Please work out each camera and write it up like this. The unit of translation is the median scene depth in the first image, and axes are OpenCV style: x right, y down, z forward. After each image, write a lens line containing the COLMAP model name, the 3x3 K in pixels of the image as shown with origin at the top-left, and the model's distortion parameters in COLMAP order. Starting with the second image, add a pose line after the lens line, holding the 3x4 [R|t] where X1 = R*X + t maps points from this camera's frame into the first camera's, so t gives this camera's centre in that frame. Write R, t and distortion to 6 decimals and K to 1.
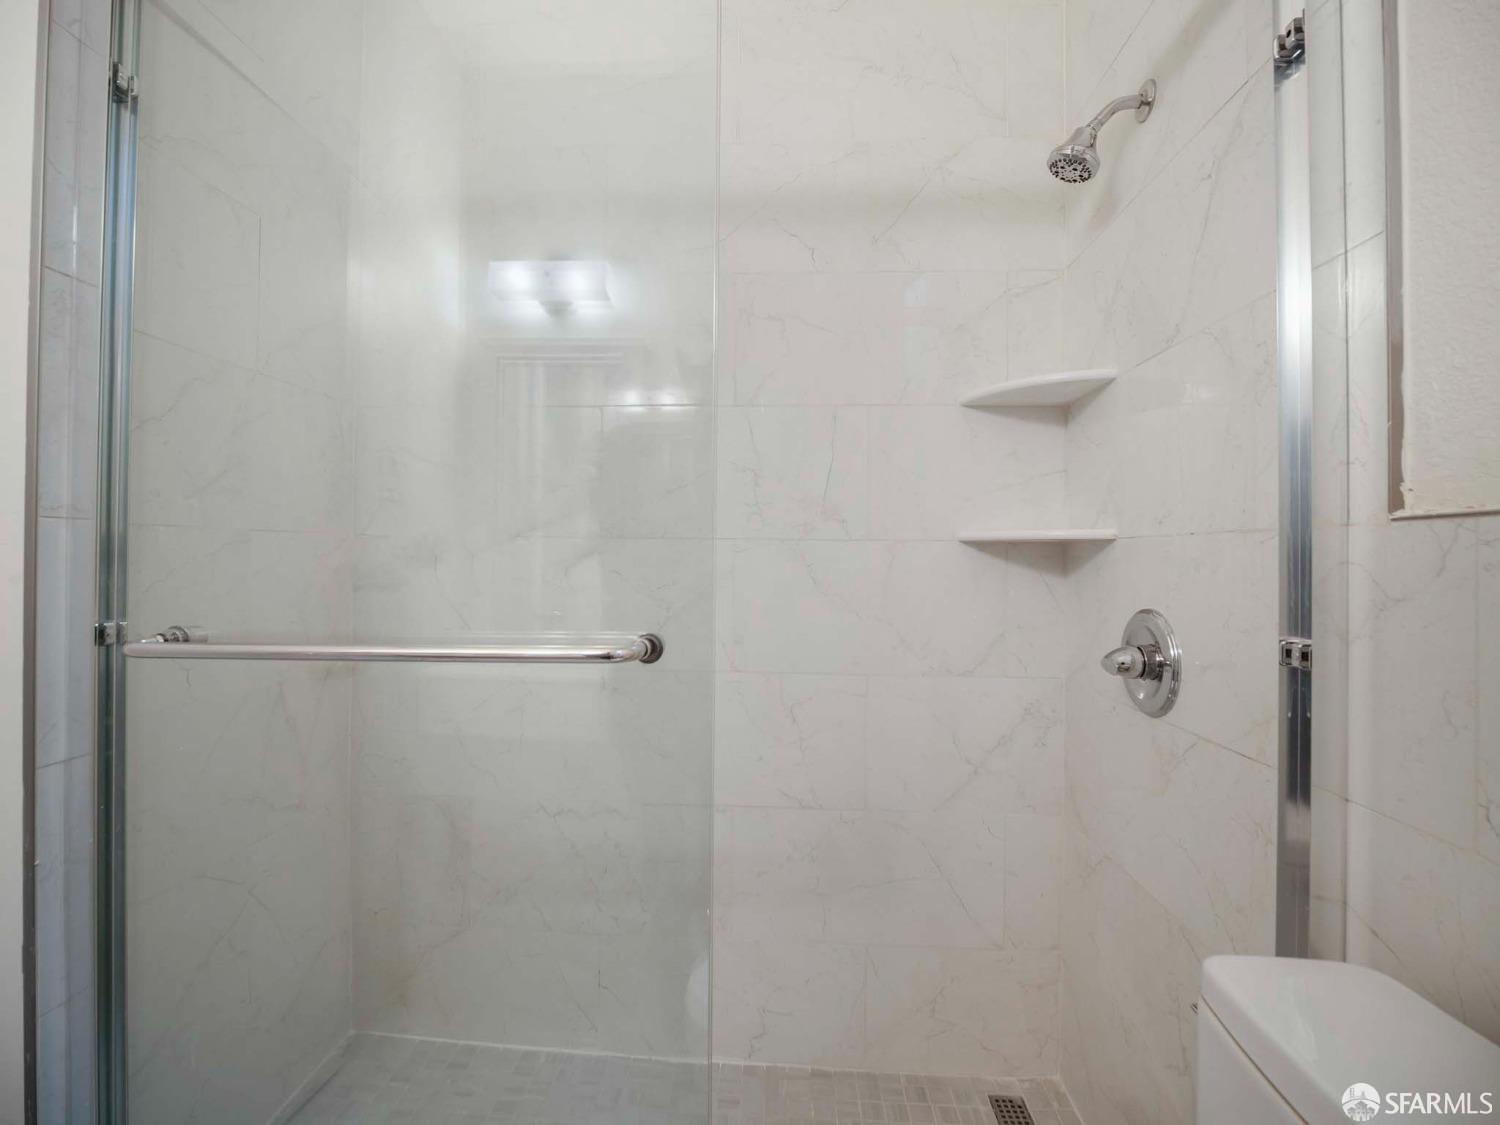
lens RADIAL K [[684.9, 0, 749.7], [0, 684.9, 550.5], [0, 0, 1]] dist [-0.009032, -0.004679]
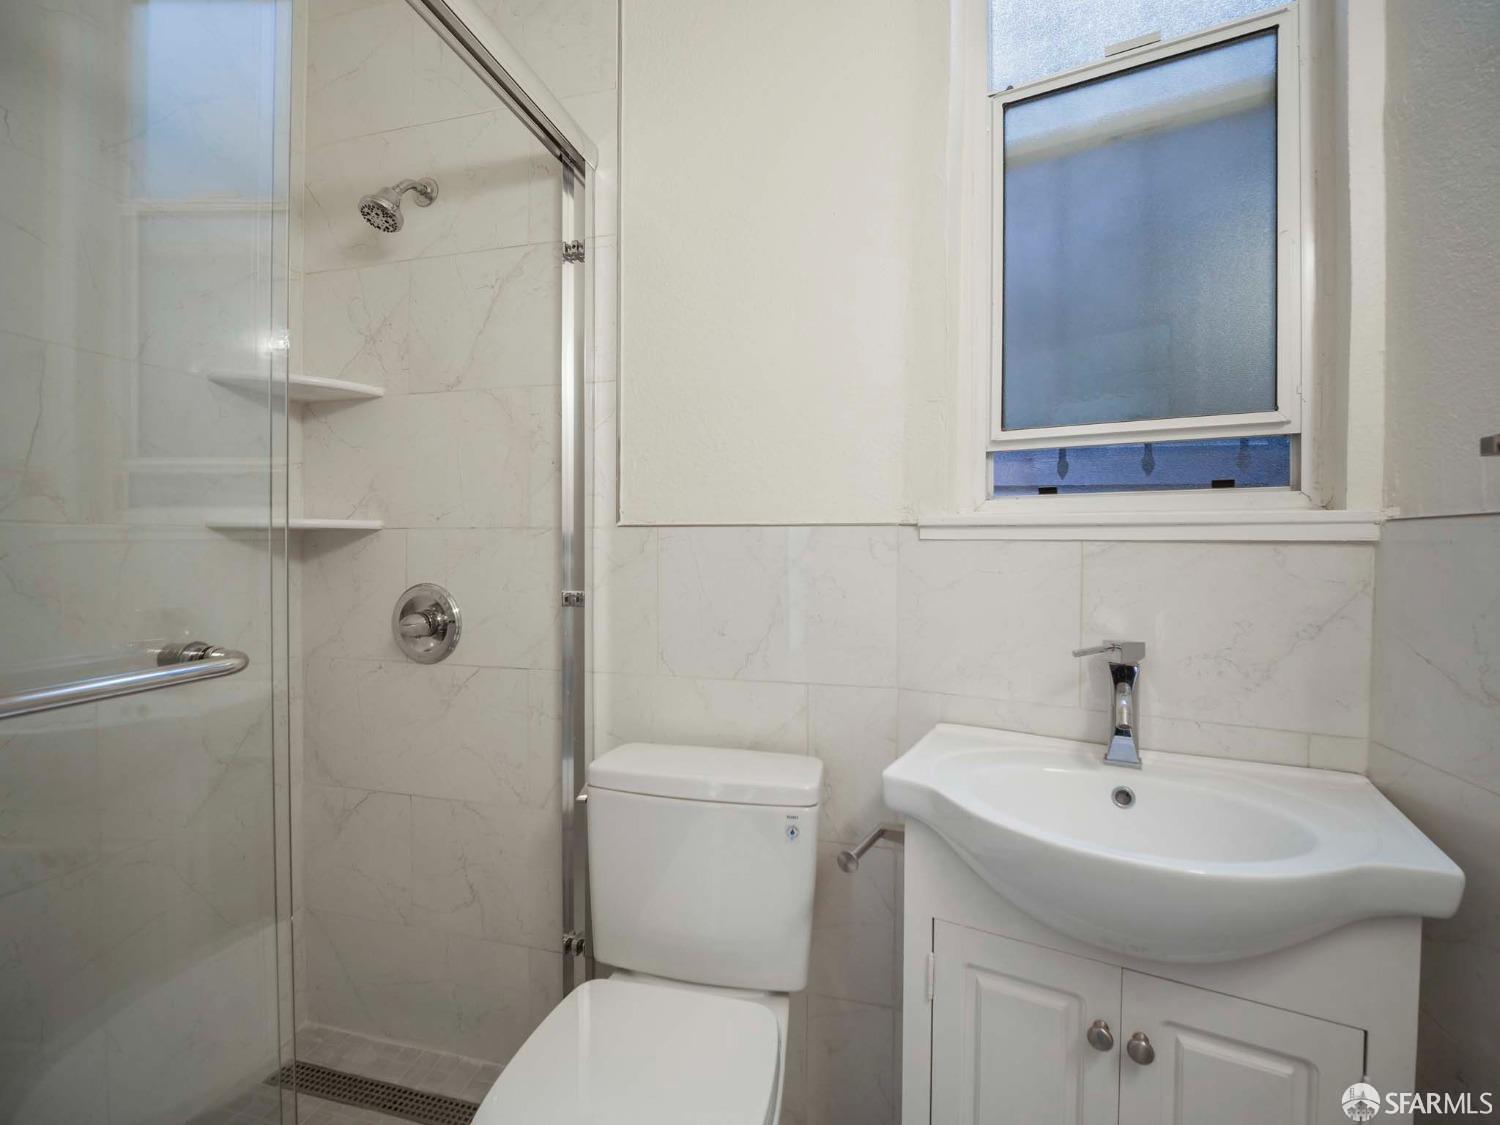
lens RADIAL K [[684.9, 0, 749.7], [0, 684.9, 550.5], [0, 0, 1]] dist [-0.009032, -0.004679]
pose [[0.177310, -0.013292, 0.984065, -0.592068], [-0.011836, 0.999808, 0.015637, -0.006170], [-0.984084, -0.014420, 0.177119, 0.147790]]
